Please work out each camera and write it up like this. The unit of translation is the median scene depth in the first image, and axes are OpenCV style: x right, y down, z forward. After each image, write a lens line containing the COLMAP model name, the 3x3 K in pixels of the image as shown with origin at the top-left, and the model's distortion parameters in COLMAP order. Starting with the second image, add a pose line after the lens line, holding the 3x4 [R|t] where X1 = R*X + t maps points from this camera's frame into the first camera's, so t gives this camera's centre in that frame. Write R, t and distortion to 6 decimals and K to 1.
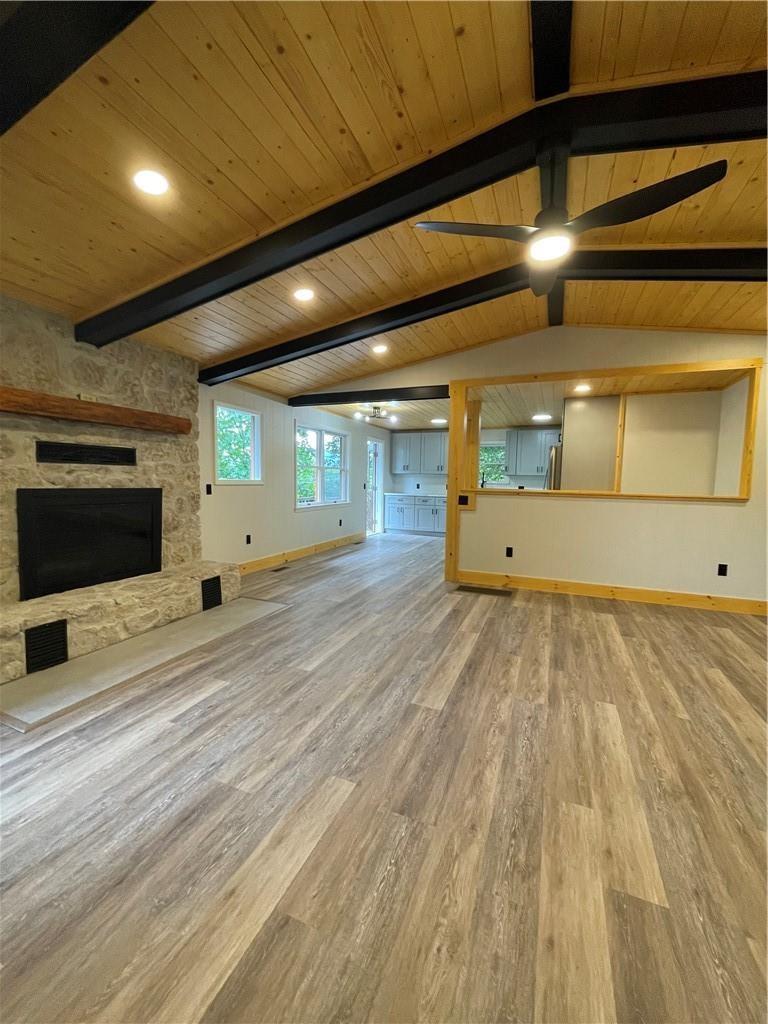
lens RADIAL K [[413.9, 0, 385.0], [0, 413.9, 511.2], [0, 0, 1]] dist [-0.003154, 0.000120]
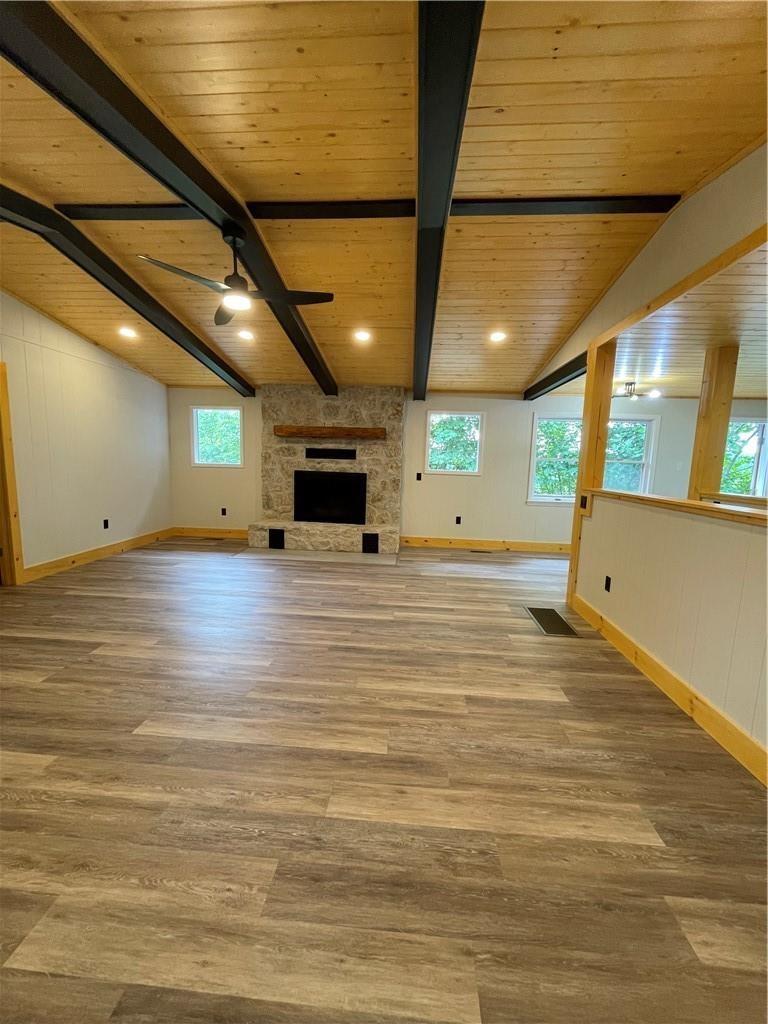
lens RADIAL K [[413.9, 0, 384.3], [0, 413.9, 515.4], [0, 0, 1]] dist [-0.003154, 0.000120]
pose [[0.316935, 0.116577, -0.941256, 1.099082], [-0.098871, 0.991071, 0.089455, -0.048660], [0.943280, 0.064712, 0.325631, 0.590866]]
